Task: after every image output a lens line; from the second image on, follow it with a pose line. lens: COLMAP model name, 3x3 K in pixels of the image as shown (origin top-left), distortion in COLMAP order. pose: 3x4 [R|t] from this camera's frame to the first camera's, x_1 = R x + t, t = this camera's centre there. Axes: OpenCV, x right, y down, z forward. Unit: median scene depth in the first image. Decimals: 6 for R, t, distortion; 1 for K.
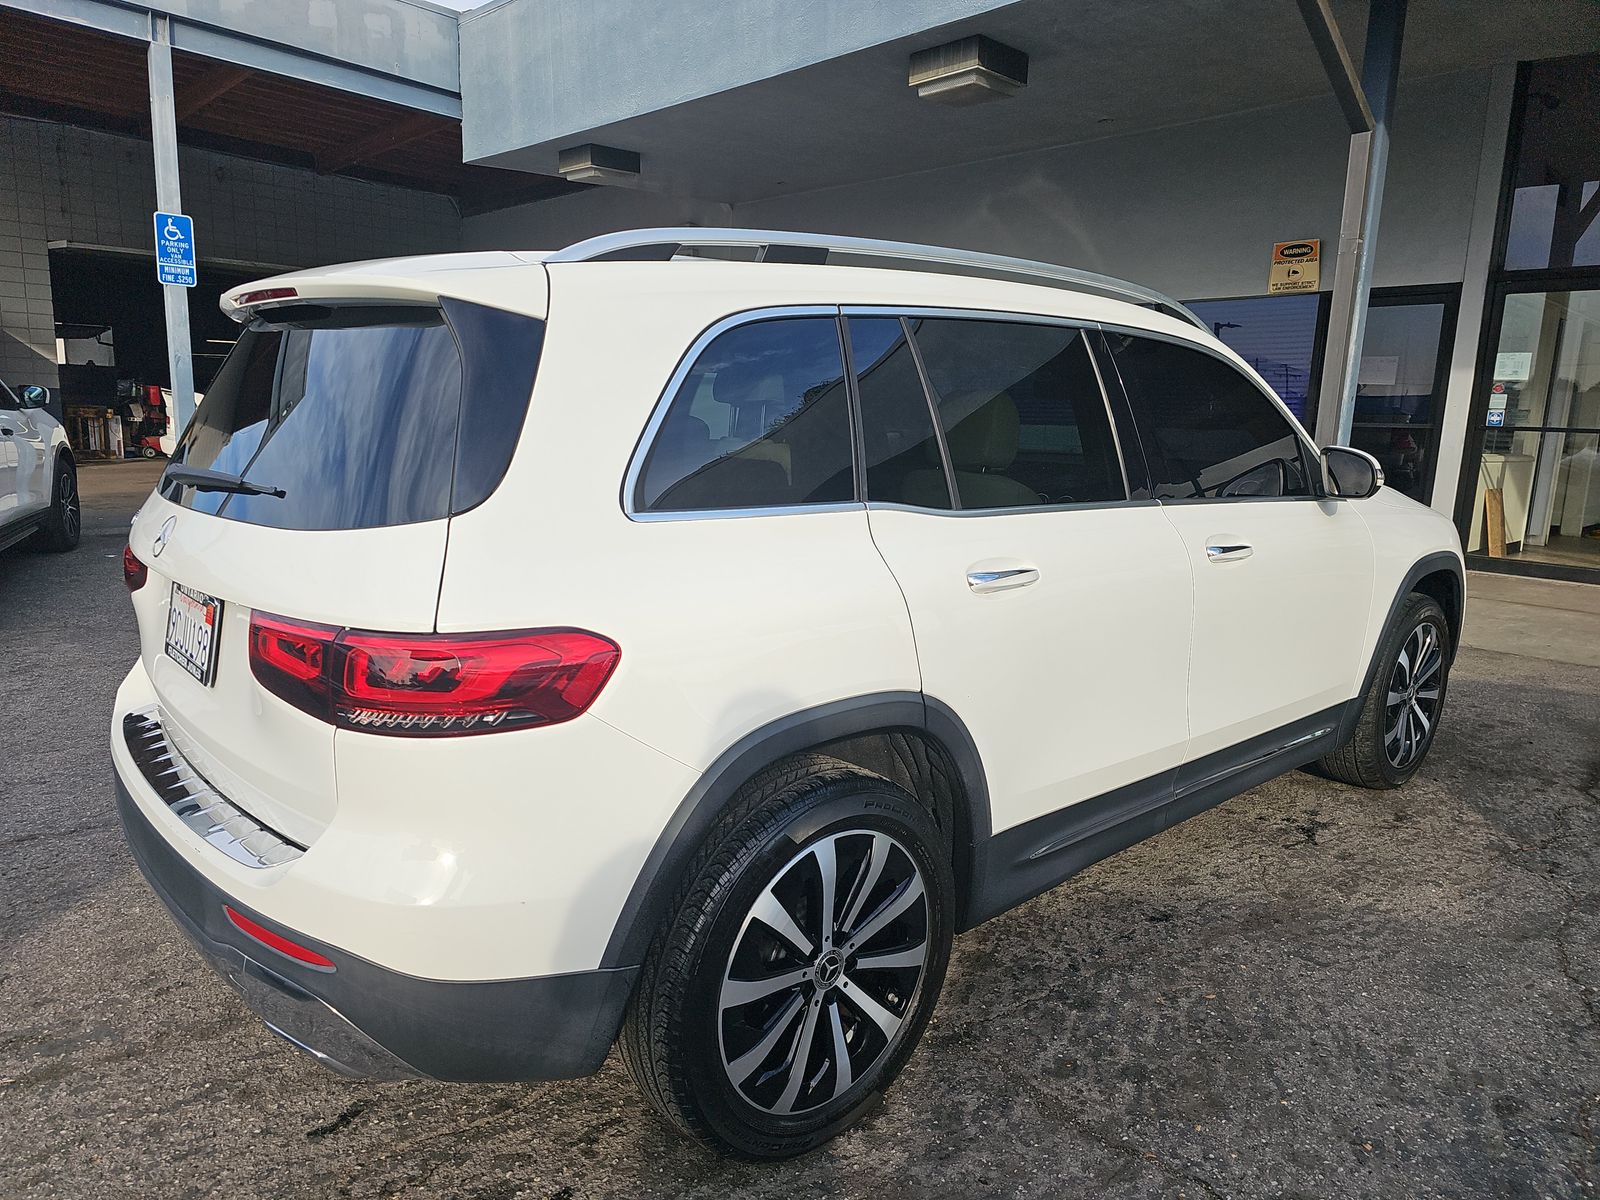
lens RADIAL K [[1073.6, 0, 812.4], [0, 1073.6, 601.5], [0, 0, 1]] dist [0.000854, -0.004725]
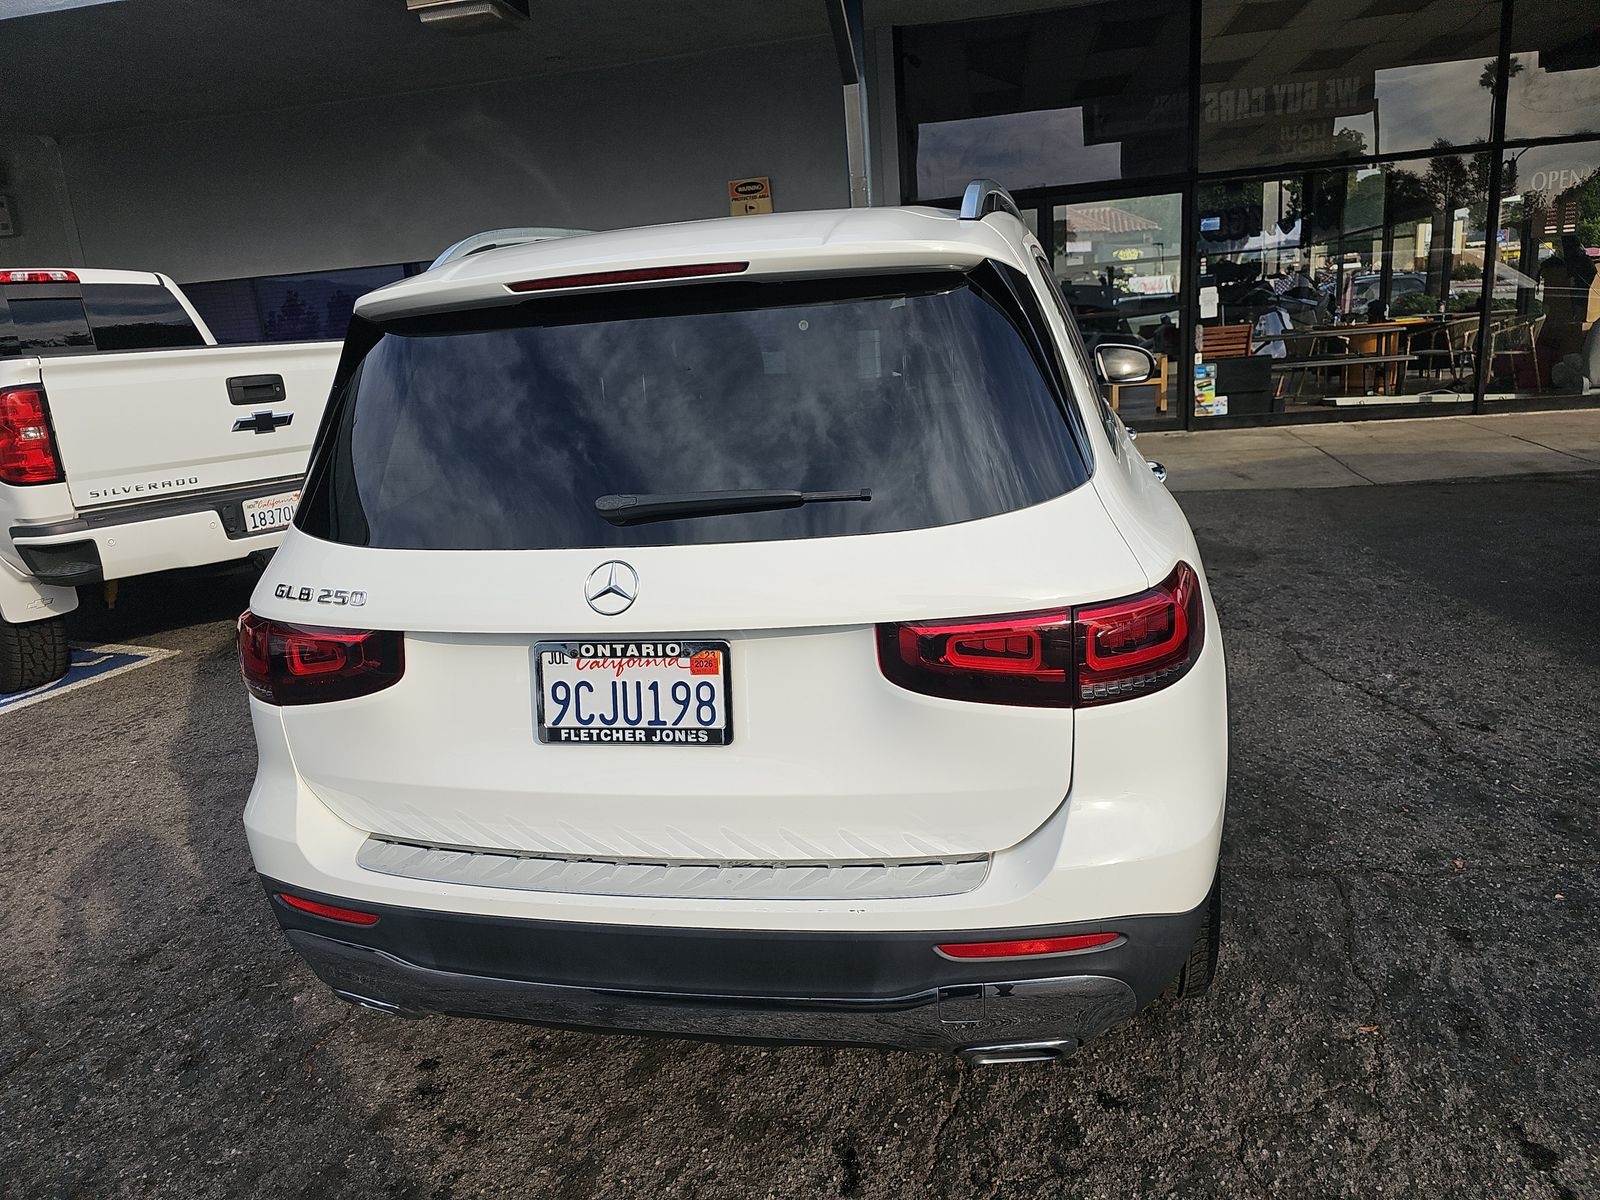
lens RADIAL K [[1073.6, 0, 790.2], [0, 1073.6, 595.9], [0, 0, 1]] dist [0.000854, -0.004725]
pose [[0.798162, -0.231210, 0.556308, -0.264872], [0.203373, 0.972623, 0.112447, -0.033071], [-0.567077, 0.023387, 0.823333, 0.076503]]
